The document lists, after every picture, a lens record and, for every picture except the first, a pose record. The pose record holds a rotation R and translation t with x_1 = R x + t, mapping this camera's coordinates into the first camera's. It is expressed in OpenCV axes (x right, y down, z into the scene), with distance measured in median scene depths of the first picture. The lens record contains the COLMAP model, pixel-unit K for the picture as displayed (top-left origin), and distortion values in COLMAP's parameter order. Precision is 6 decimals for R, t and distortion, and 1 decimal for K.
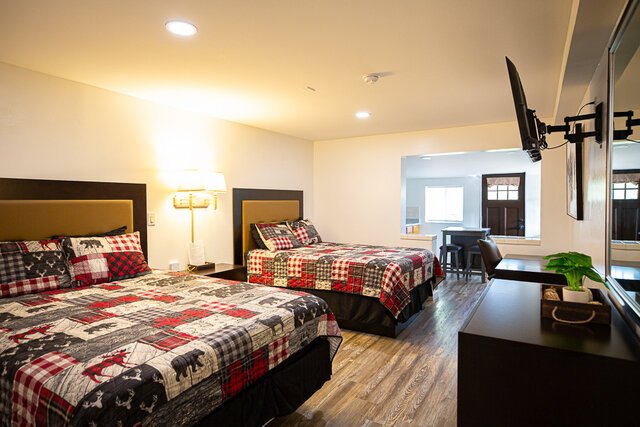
lens RADIAL K [[379.8, 0, 320.0], [0, 379.8, 213.5], [0, 0, 1]] dist [-0.005134, 0.000297]
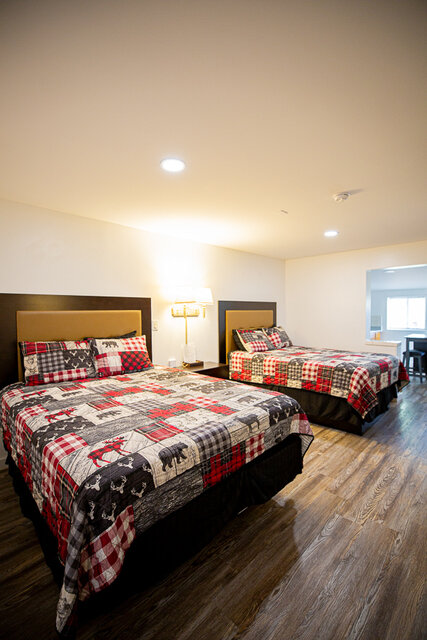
lens RADIAL K [[298.0, 0, 213.5], [0, 298.0, 320.0], [0, 0, 1]] dist [-0.033305, 0.000323]
pose [[0.968902, 0.003156, -0.247423, -0.009680], [-0.004005, 0.999988, -0.002929, -0.001405], [0.247411, 0.003829, 0.968903, 0.097664]]
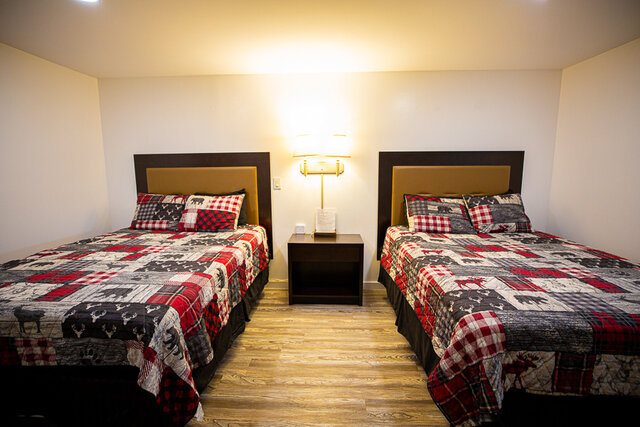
lens RADIAL K [[283.4, 0, 357.9], [0, 283.4, 227.2], [0, 0, 1]] dist [-0.023571, 0.000249]
pose [[0.475471, 0.177873, -0.861562, 0.499459], [-0.023111, 0.981534, 0.189887, -0.028453], [0.879428, -0.070374, 0.470801, 0.967414]]
